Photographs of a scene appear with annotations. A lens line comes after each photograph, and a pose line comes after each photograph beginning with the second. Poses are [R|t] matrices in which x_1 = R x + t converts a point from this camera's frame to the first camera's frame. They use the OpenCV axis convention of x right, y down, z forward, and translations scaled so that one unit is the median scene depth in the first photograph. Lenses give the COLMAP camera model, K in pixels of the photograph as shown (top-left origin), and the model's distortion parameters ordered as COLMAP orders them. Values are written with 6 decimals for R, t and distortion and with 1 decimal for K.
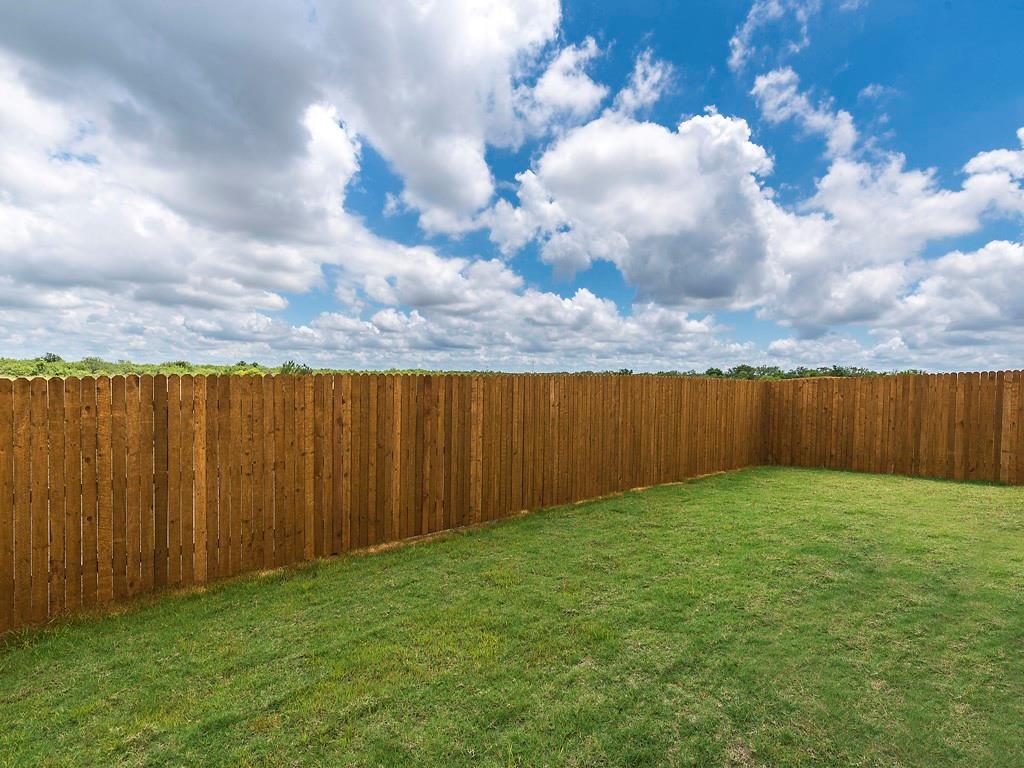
lens RADIAL K [[529.1, 0, 518.9], [0, 529.1, 381.9], [0, 0, 1]] dist [0.003346, -0.000150]
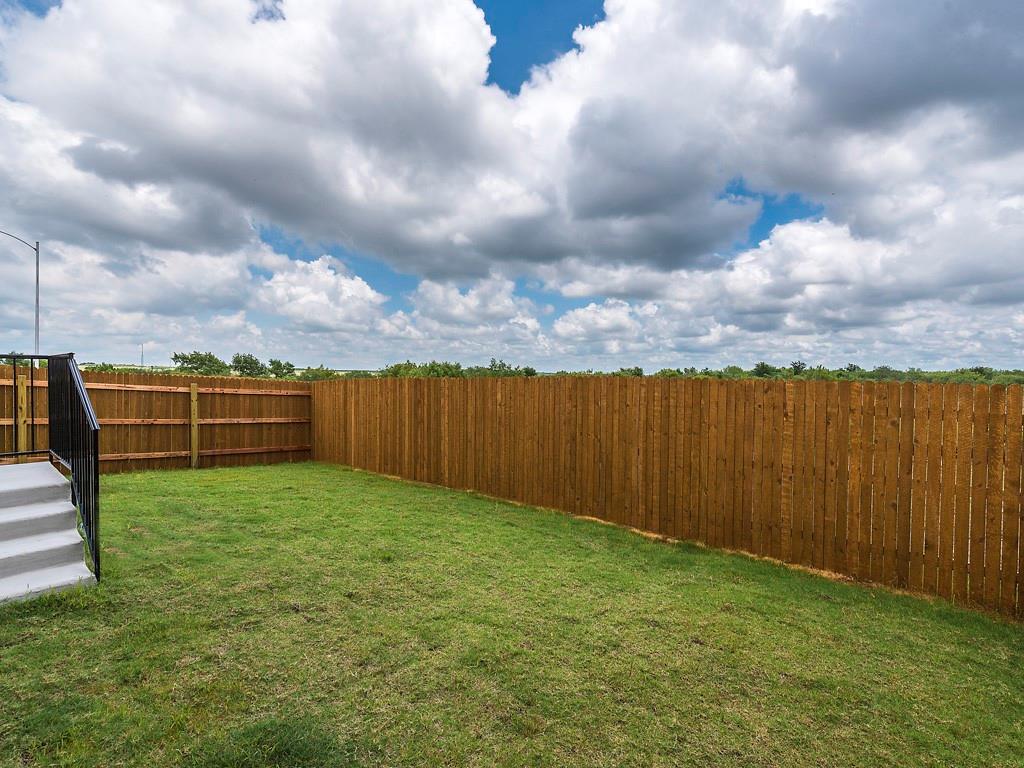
lens RADIAL K [[496.6, 0, 519.4], [0, 496.6, 384.7], [0, 0, 1]] dist [0.002100, -0.000552]
pose [[0.151321, 0.003505, -0.988478, 1.018885], [-0.011222, 0.999935, 0.001828, -0.000211], [0.988421, 0.010817, 0.151351, 0.832473]]
